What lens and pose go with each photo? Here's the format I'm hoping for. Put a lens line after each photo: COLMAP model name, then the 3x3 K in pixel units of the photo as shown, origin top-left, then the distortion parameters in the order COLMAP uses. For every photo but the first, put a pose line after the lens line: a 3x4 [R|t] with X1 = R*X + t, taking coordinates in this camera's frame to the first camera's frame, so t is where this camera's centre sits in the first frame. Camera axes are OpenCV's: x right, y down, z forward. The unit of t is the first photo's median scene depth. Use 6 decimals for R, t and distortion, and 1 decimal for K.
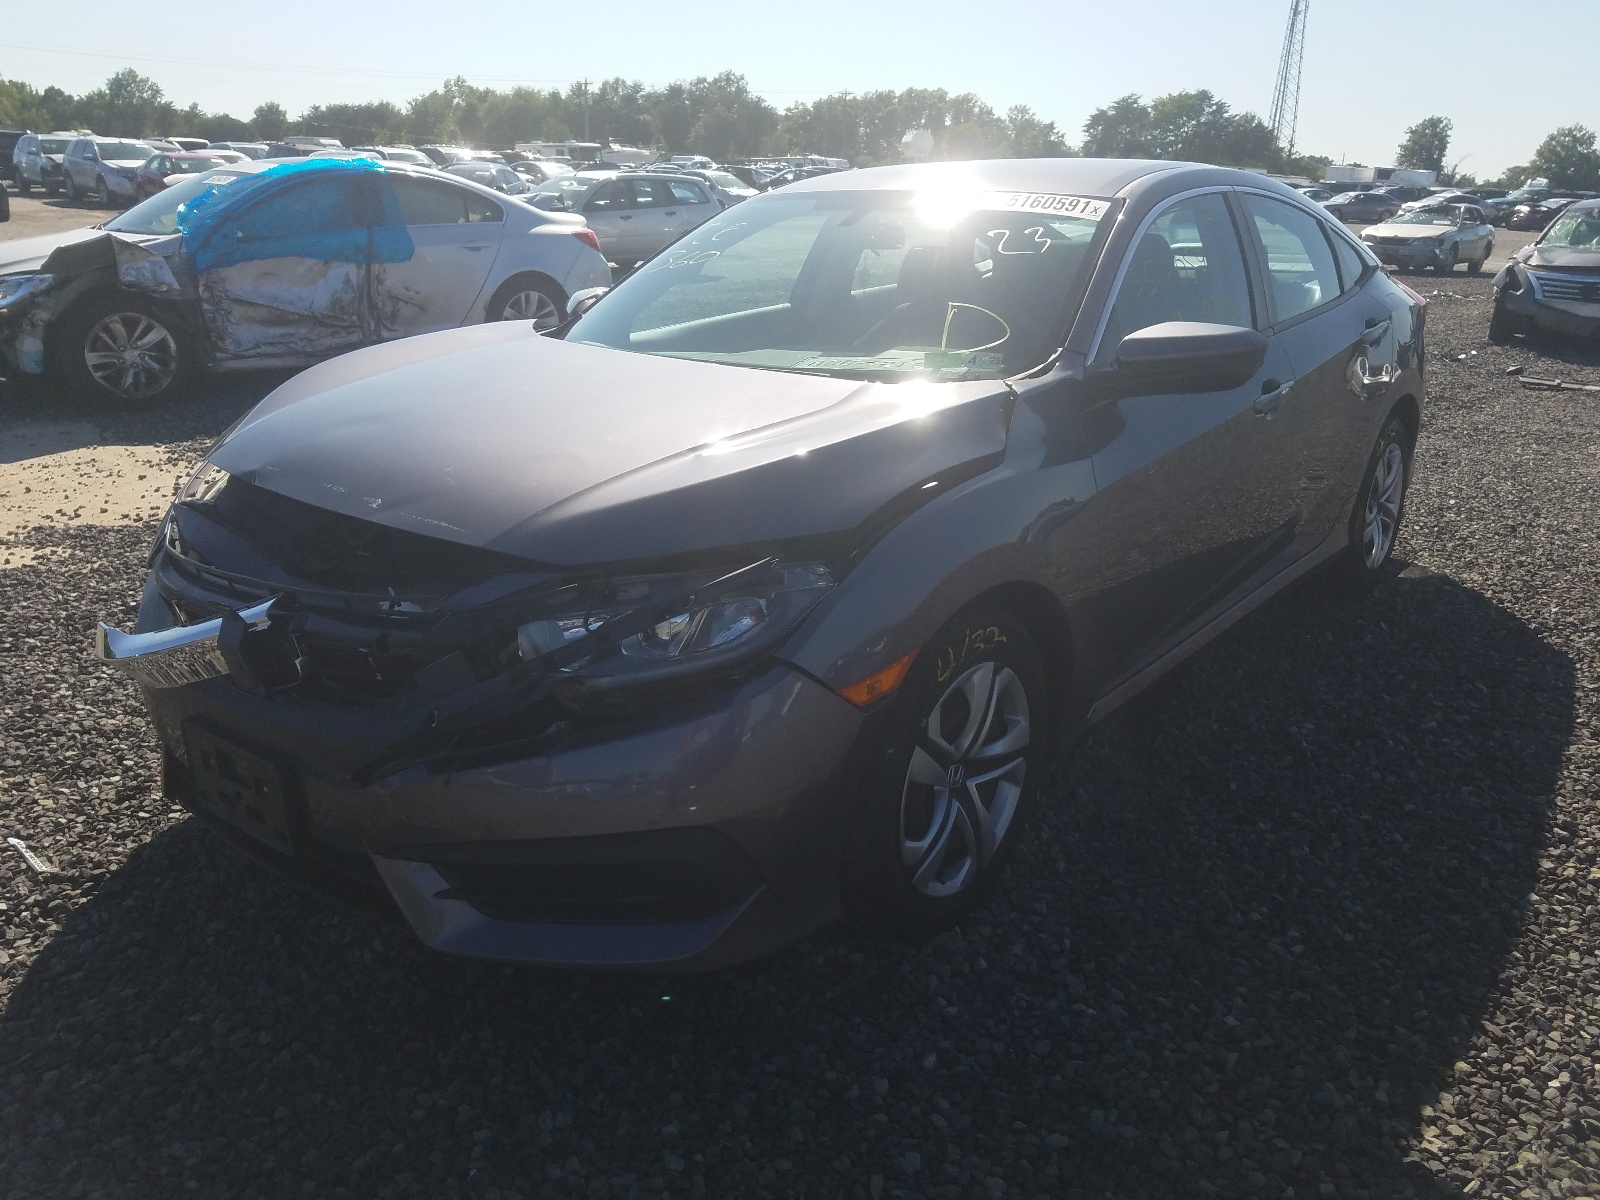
lens RADIAL K [[1233.6, 0, 802.2], [0, 1233.6, 601.3], [0, 0, 1]] dist [0.010859, 0.004046]
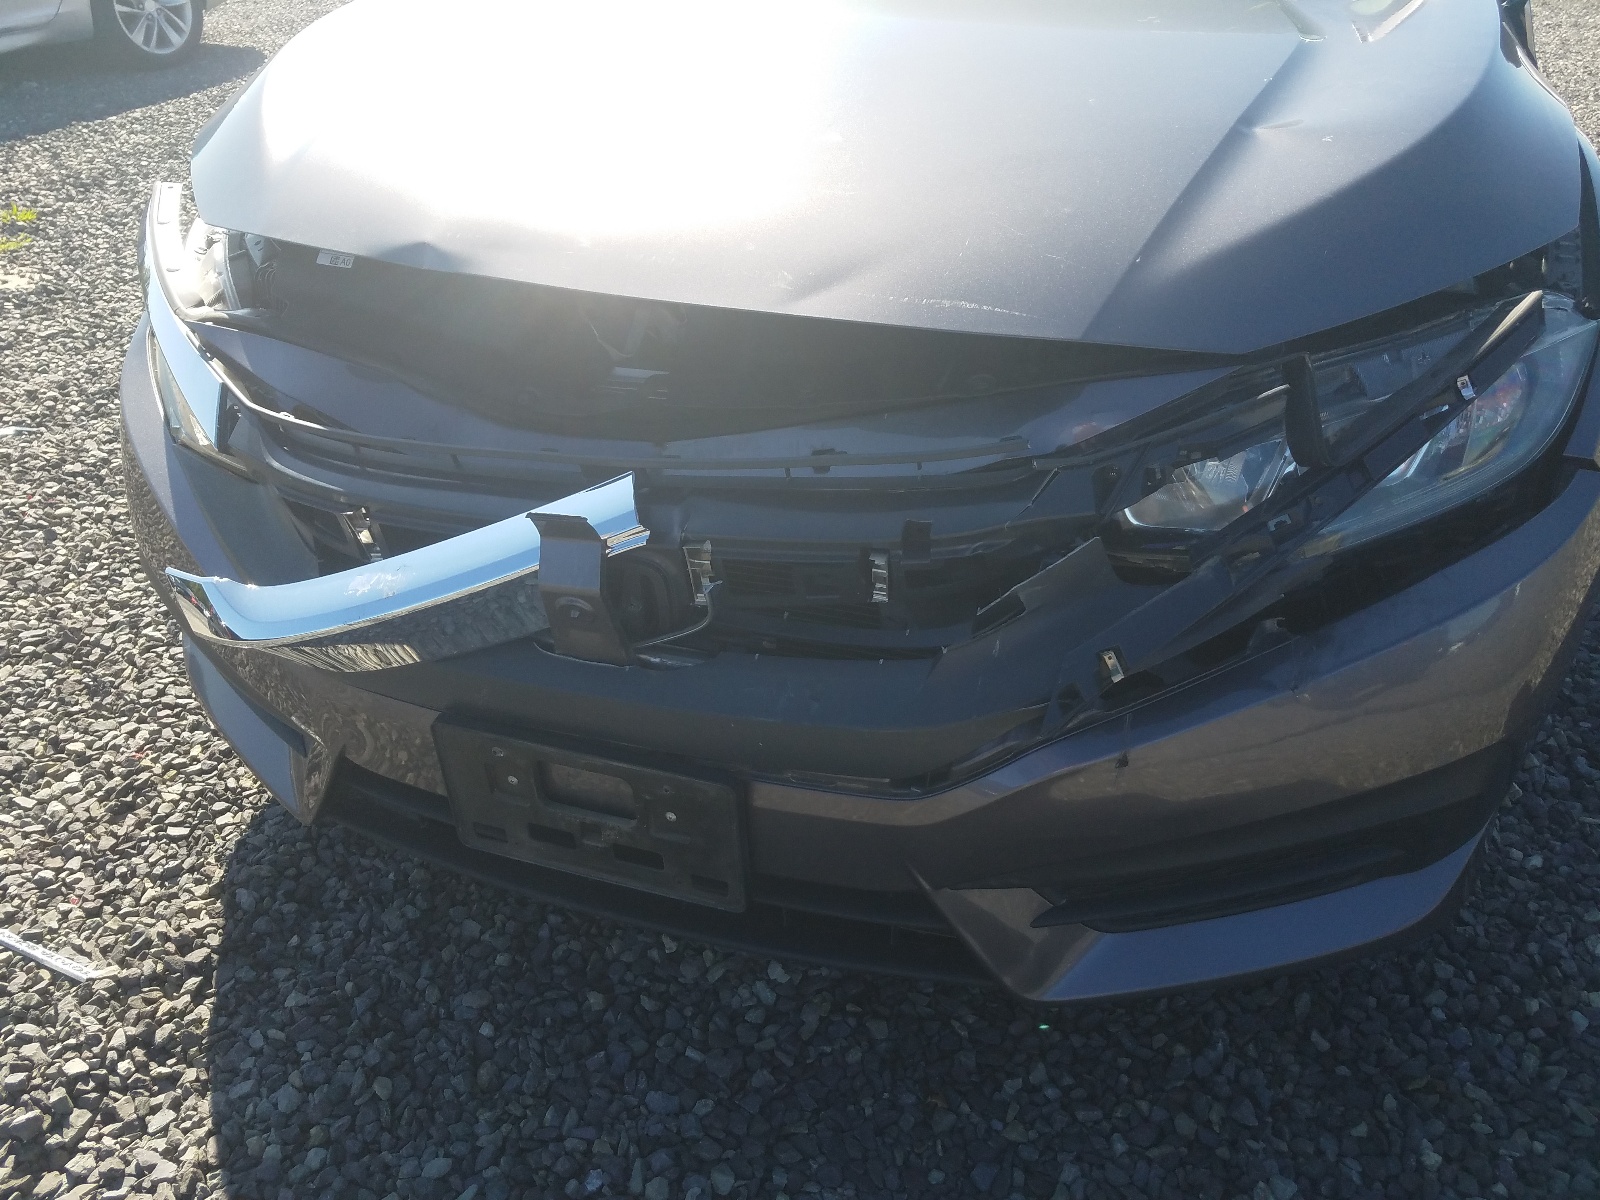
lens RADIAL K [[1233.6, 0, 797.8], [0, 1233.6, 600.4], [0, 0, 1]] dist [0.010859, 0.004046]
pose [[0.947530, -0.188479, 0.258191, -0.405931], [0.122082, 0.959826, 0.252645, -0.064926], [-0.295436, -0.207868, 0.932474, 0.377104]]
